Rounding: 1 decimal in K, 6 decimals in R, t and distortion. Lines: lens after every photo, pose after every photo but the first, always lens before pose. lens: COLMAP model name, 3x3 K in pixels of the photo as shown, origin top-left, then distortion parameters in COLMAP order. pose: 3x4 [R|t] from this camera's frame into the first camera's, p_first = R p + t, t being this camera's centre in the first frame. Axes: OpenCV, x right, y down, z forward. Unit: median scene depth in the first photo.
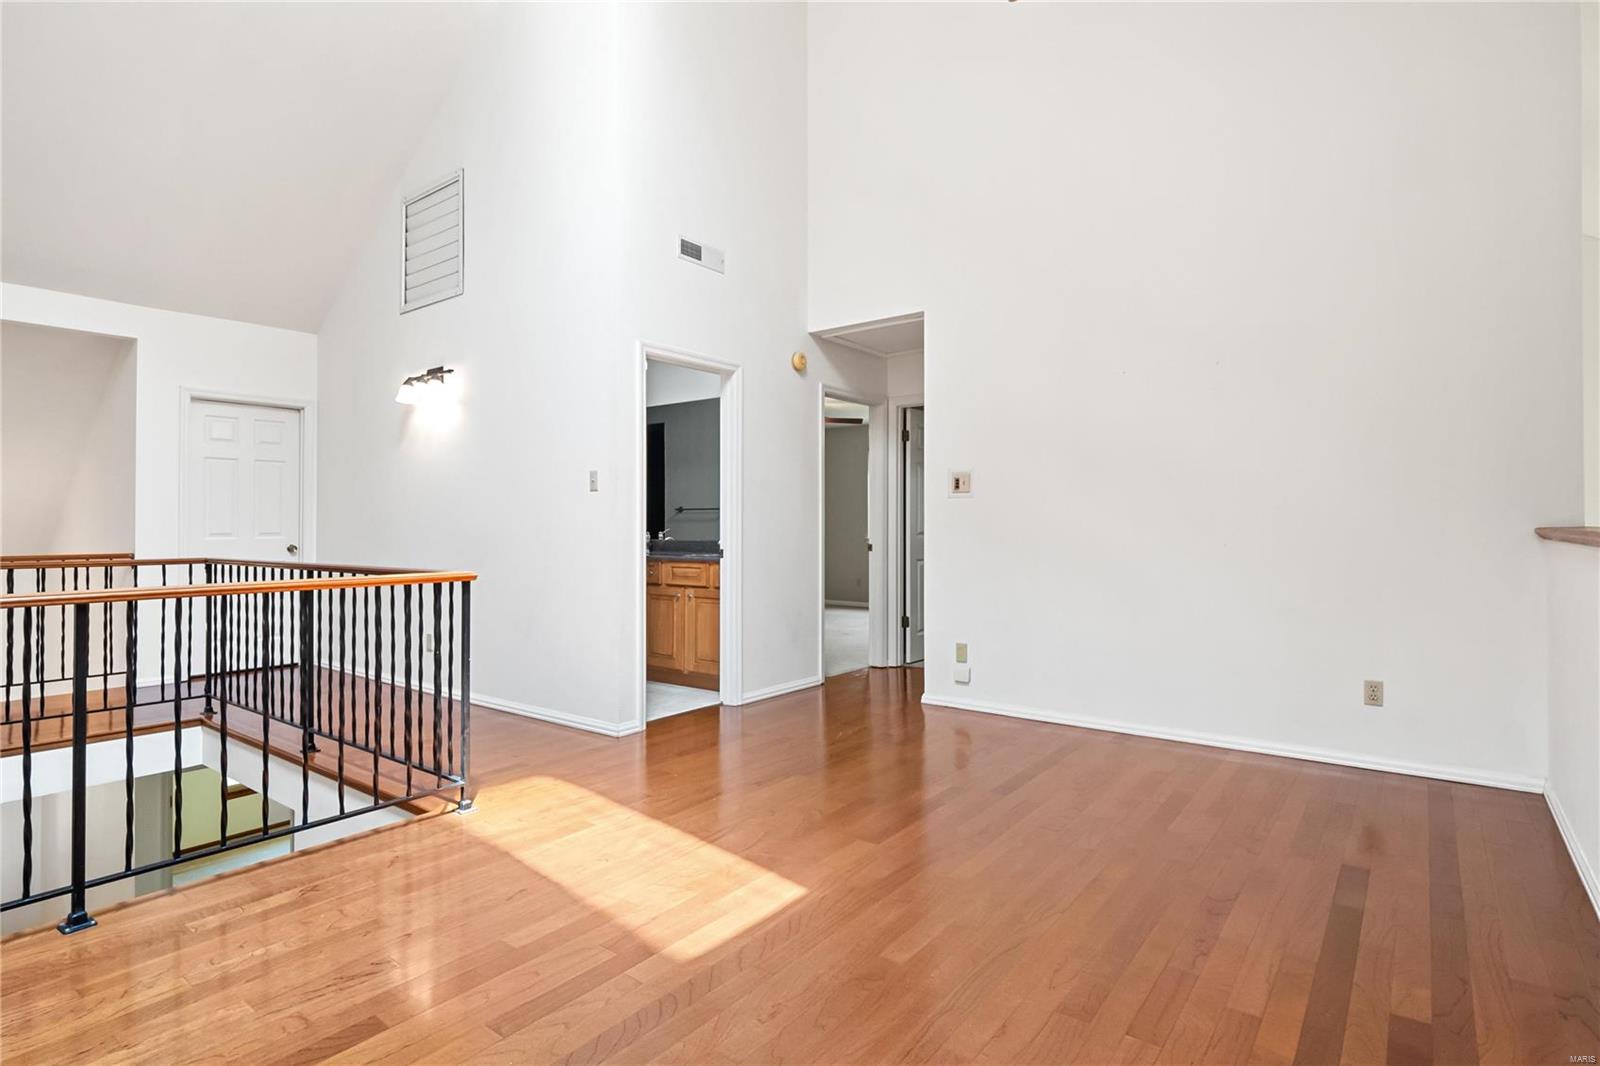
lens RADIAL K [[817.8, 0, 802.4], [0, 817.8, 530.9], [0, 0, 1]] dist [-0.001507, -0.002960]
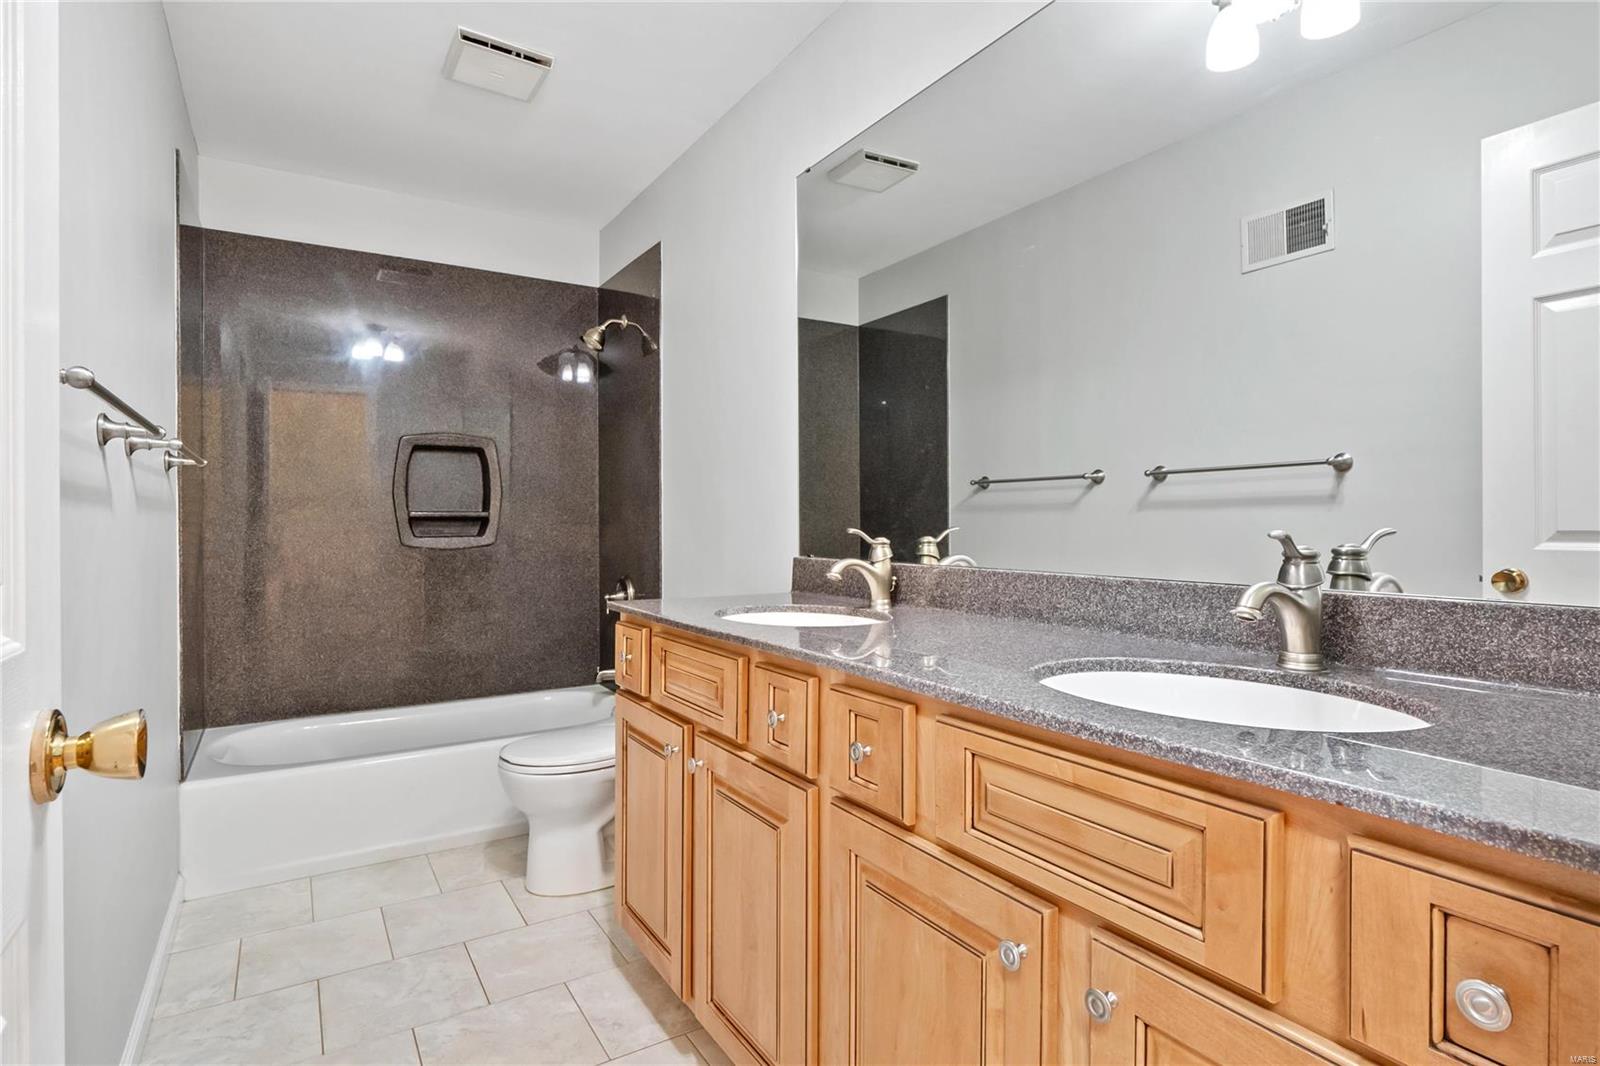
lens RADIAL K [[817.8, 0, 799.4], [0, 817.8, 531.0], [0, 0, 1]] dist [-0.001507, -0.002960]
pose [[0.938367, 0.007217, -0.345564, -0.119514], [-0.004867, 0.999959, 0.007666, -0.002650], [0.345605, -0.005511, 0.938364, 0.728426]]
